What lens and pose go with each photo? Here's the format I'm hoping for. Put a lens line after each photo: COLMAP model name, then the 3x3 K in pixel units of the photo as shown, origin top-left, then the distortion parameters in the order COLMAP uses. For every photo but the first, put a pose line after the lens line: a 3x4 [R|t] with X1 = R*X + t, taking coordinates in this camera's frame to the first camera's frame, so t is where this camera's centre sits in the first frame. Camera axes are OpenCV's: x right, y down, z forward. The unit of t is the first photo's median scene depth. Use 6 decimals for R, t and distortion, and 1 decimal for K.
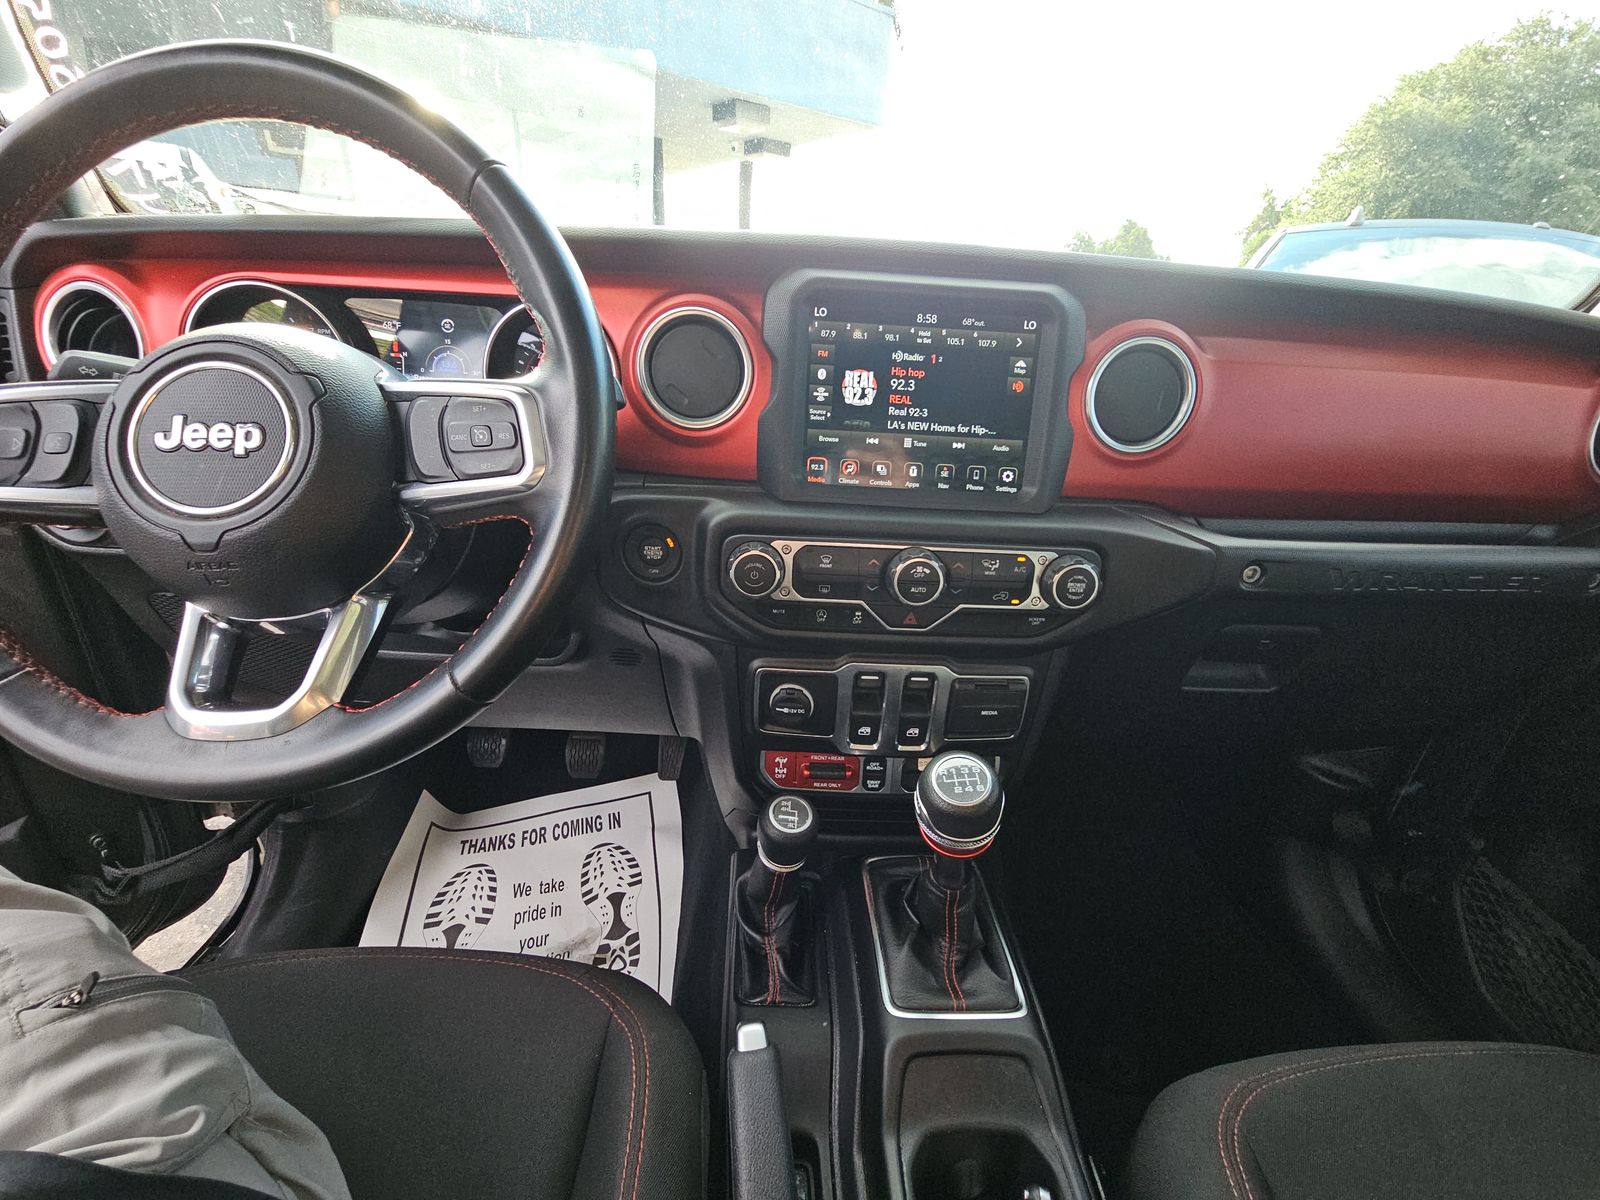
lens RADIAL K [[654.1, 0, 800.0], [0, 654.1, 600.0], [0, 0, 1]] dist [0.003635, 0.000121]
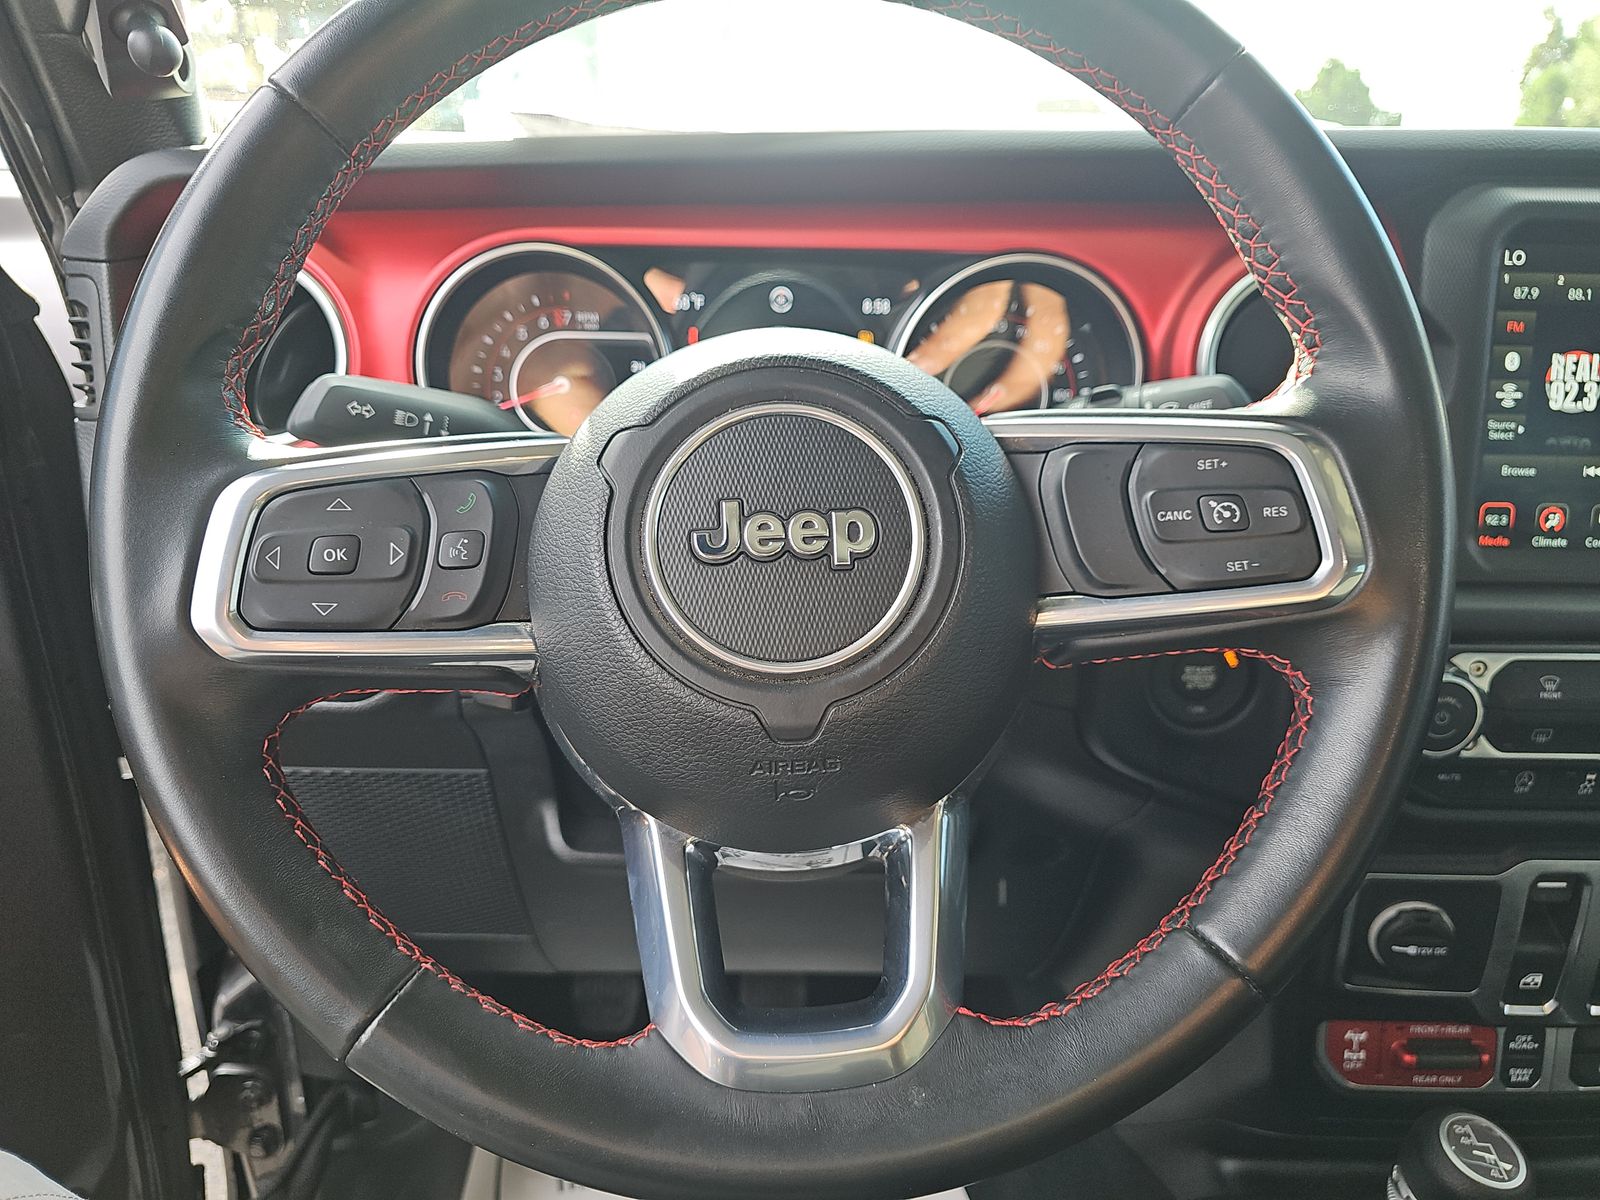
lens RADIAL K [[1084.2, 0, 792.1], [0, 1084.2, 595.5], [0, 0, 1]] dist [0.022247, -0.017435]
pose [[0.999396, -0.032787, -0.011489, -0.591201], [0.031723, 0.996046, -0.082985, -0.079864], [0.014164, 0.082570, 0.996485, 0.050376]]
